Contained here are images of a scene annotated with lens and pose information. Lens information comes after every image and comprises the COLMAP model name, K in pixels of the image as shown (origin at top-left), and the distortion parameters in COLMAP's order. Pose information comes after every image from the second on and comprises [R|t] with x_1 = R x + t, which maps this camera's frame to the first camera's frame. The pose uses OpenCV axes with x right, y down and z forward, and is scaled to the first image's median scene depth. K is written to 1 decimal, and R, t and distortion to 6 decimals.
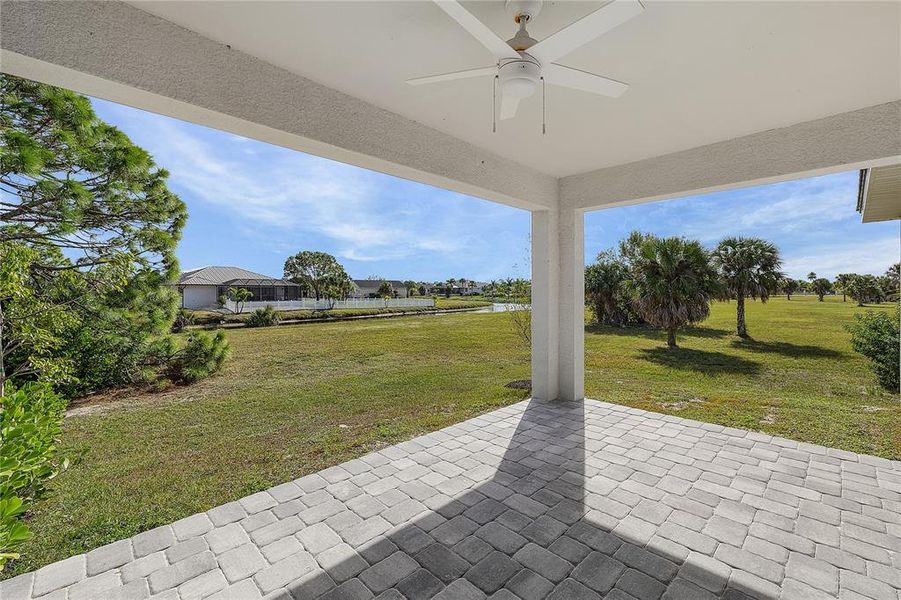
lens RADIAL K [[398.8, 0, 451.2], [0, 398.8, 295.5], [0, 0, 1]] dist [0.012493, -0.000081]
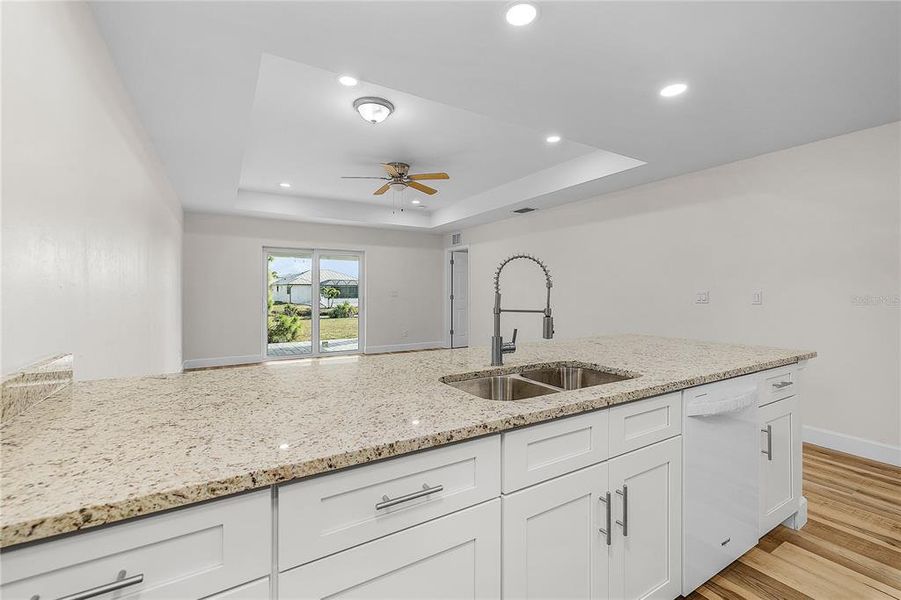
lens RADIAL K [[398.8, 0, 453.9], [0, 398.8, 294.6], [0, 0, 1]] dist [0.012493, -0.000081]
pose [[0.977052, 0.006508, -0.212903, 0.152828], [-0.005806, 0.999975, 0.003921, -0.004622], [0.212923, -0.002595, 0.977065, -0.175823]]
